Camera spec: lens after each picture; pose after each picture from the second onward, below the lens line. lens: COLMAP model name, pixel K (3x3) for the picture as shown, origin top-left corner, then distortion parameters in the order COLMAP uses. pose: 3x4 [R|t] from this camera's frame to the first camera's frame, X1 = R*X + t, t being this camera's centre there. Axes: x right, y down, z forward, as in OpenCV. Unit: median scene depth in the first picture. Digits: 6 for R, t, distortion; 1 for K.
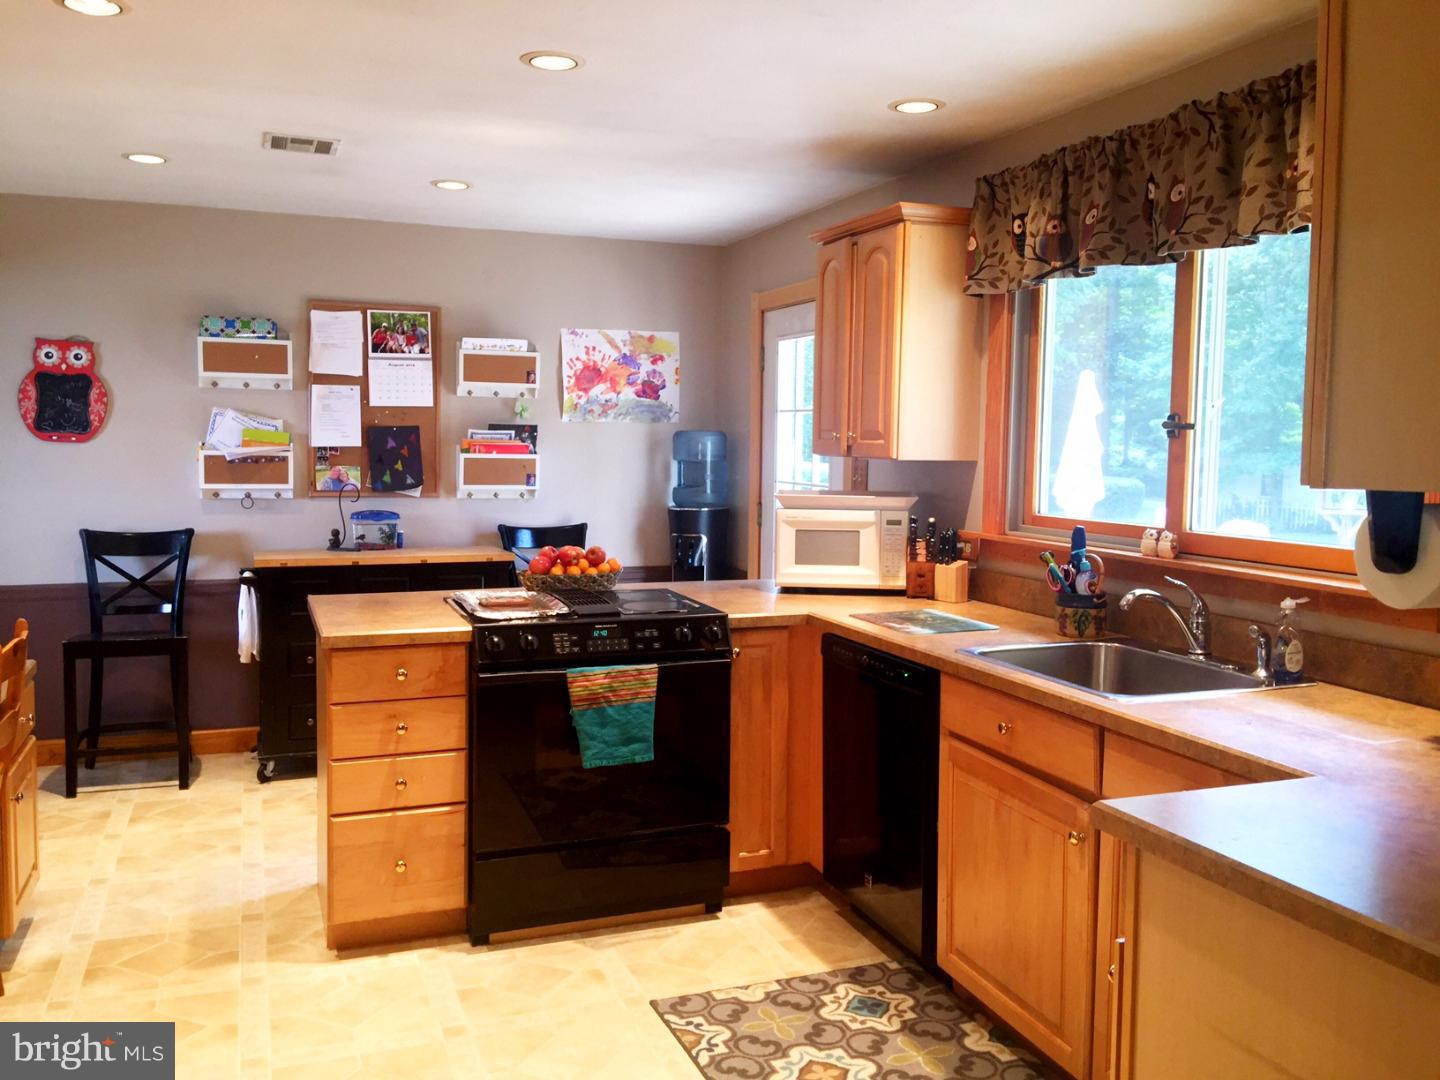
lens RADIAL K [[1227.4, 0, 717.6], [0, 1227.4, 519.3], [0, 0, 1]] dist [0.086237, -0.149426]
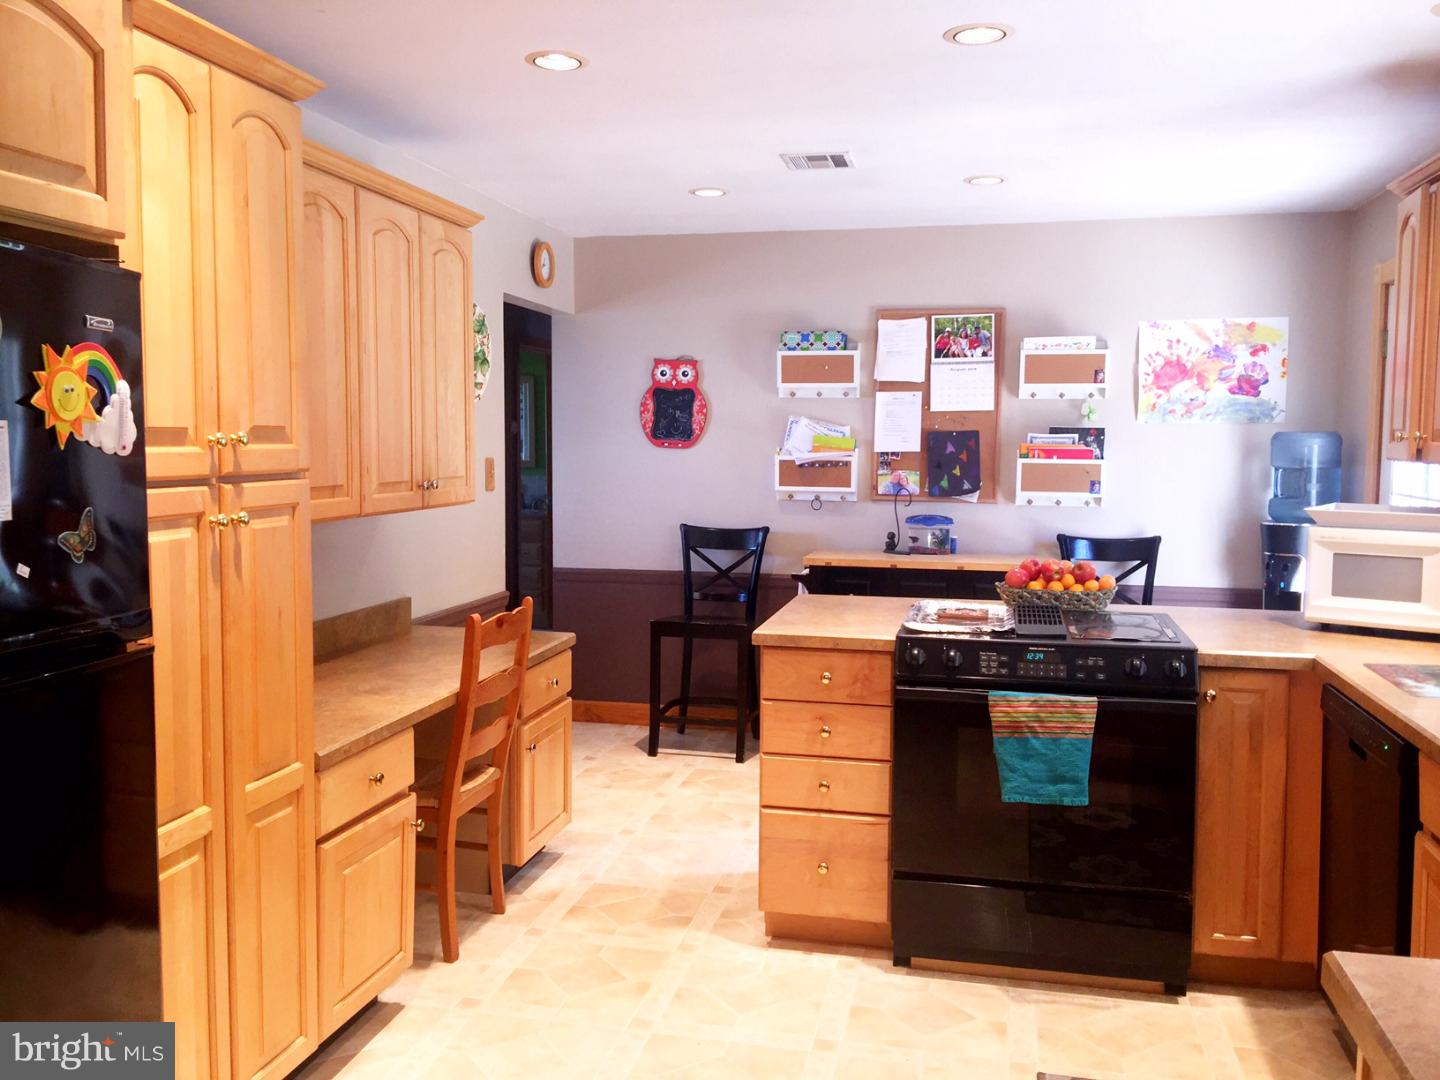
lens RADIAL K [[1227.4, 0, 717.6], [0, 1227.4, 519.3], [0, 0, 1]] dist [0.086237, -0.149426]
pose [[0.828867, 0.031223, -0.558574, 0.157462], [-0.033601, 0.999417, 0.006004, -0.004404], [0.558436, 0.013792, 0.829433, 0.080990]]
